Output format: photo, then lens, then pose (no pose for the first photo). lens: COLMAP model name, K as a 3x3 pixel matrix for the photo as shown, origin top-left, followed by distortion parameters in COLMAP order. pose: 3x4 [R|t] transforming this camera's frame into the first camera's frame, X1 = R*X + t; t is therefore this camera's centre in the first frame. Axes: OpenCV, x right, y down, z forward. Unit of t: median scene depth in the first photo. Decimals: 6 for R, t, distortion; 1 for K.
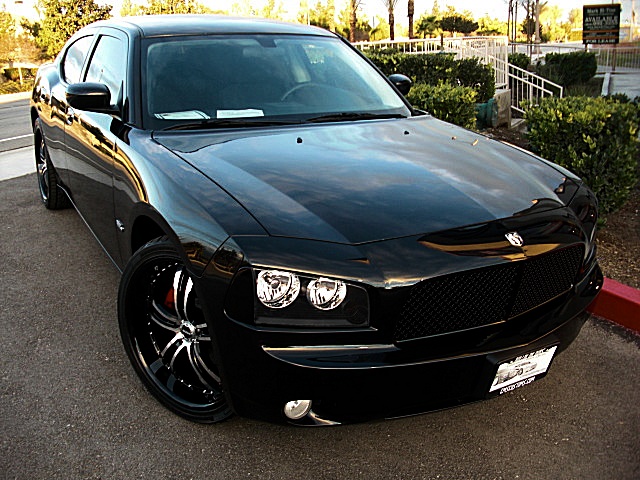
lens RADIAL K [[638.3, 0, 313.1], [0, 638.3, 241.4], [0, 0, 1]] dist [-0.204758, 0.192624]
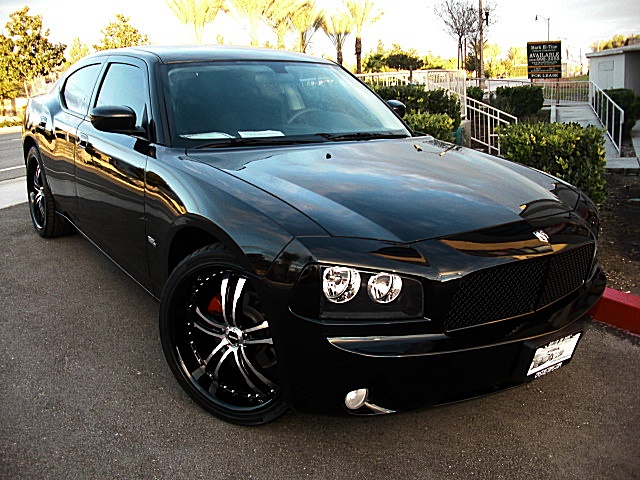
lens RADIAL K [[638.3, 0, 313.1], [0, 638.3, 241.4], [0, 0, 1]] dist [-0.204758, 0.192624]
pose [[0.996289, -0.024152, 0.082607, -0.148634], [0.029031, 0.997872, -0.058385, 0.049428], [-0.081022, 0.060566, 0.994870, -0.058986]]
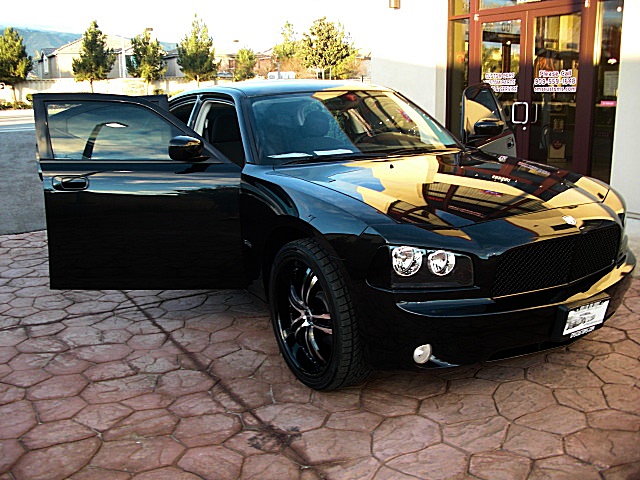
lens RADIAL K [[638.3, 0, 313.1], [0, 638.3, 241.4], [0, 0, 1]] dist [-0.204758, 0.192624]
pose [[0.998204, -0.058607, -0.012388, -0.185471], [0.056920, 0.992449, -0.108650, 0.132107], [0.018663, 0.107750, 0.994003, -0.286519]]
